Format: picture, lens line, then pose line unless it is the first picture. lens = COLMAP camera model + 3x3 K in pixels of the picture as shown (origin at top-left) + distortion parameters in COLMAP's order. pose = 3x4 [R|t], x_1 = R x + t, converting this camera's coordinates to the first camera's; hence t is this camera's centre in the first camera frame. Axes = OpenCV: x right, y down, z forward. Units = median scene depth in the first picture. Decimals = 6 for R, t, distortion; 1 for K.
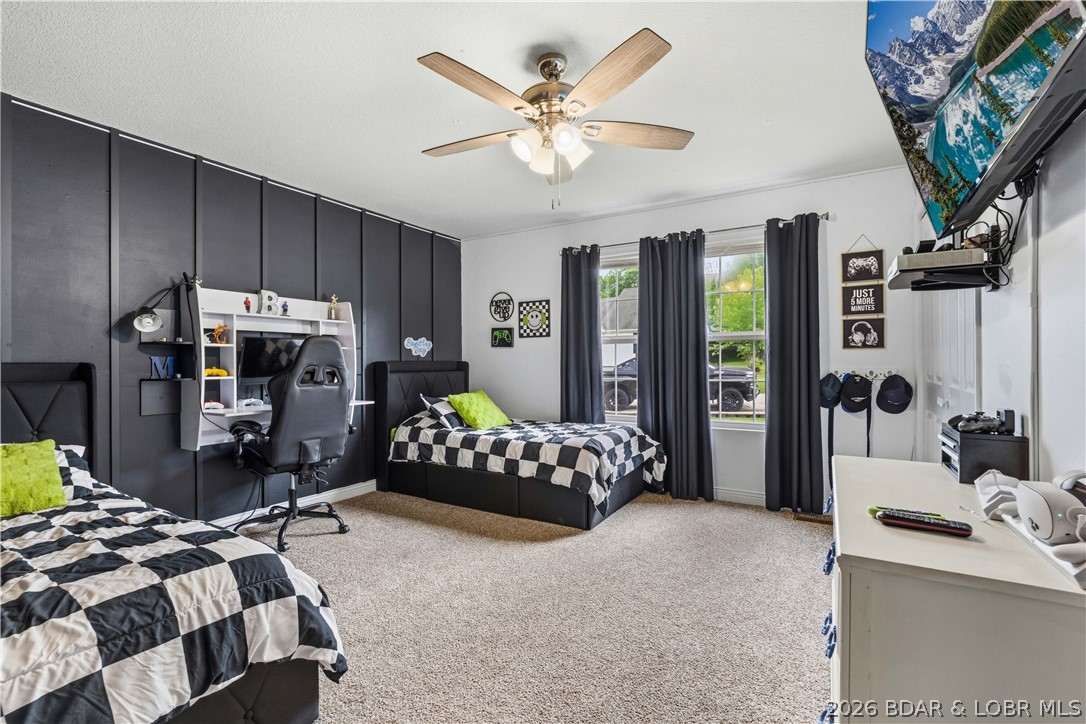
lens RADIAL K [[485.9, 0, 546.7], [0, 485.9, 359.8], [0, 0, 1]] dist [-0.002145, -0.000074]
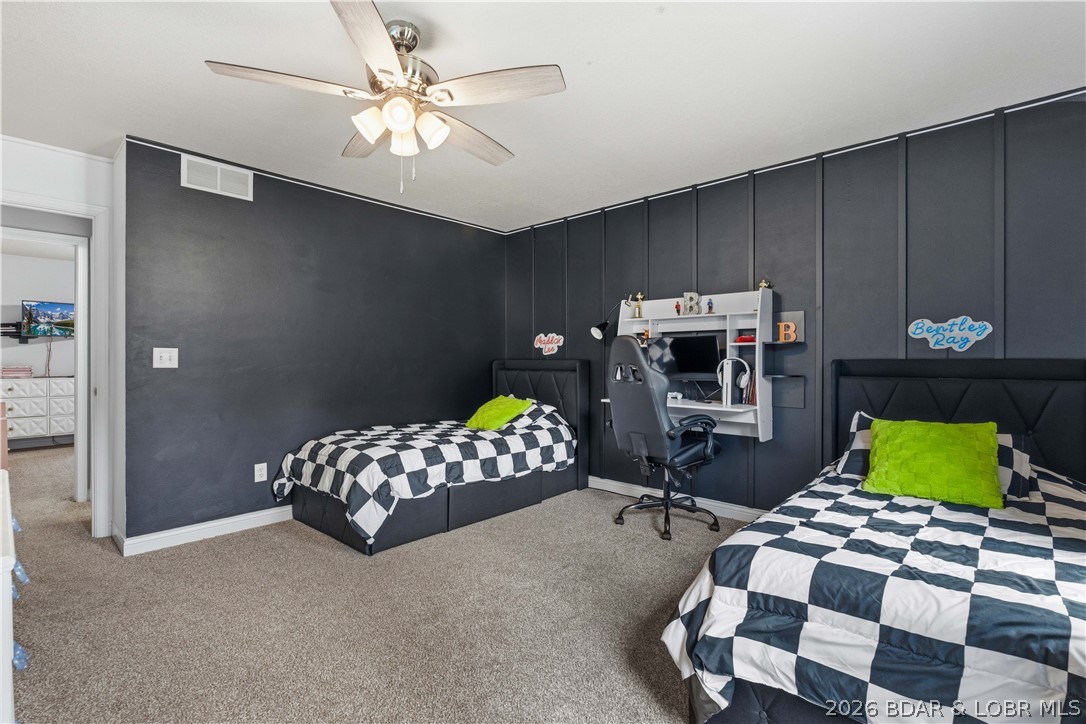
lens RADIAL K [[485.9, 0, 546.7], [0, 485.9, 359.8], [0, 0, 1]] dist [-0.002145, -0.000074]
pose [[-0.204711, 0.006053, -0.978804, 0.525651], [0.003096, 0.999980, 0.005537, -0.001878], [0.978818, -0.001897, -0.204726, 0.908695]]
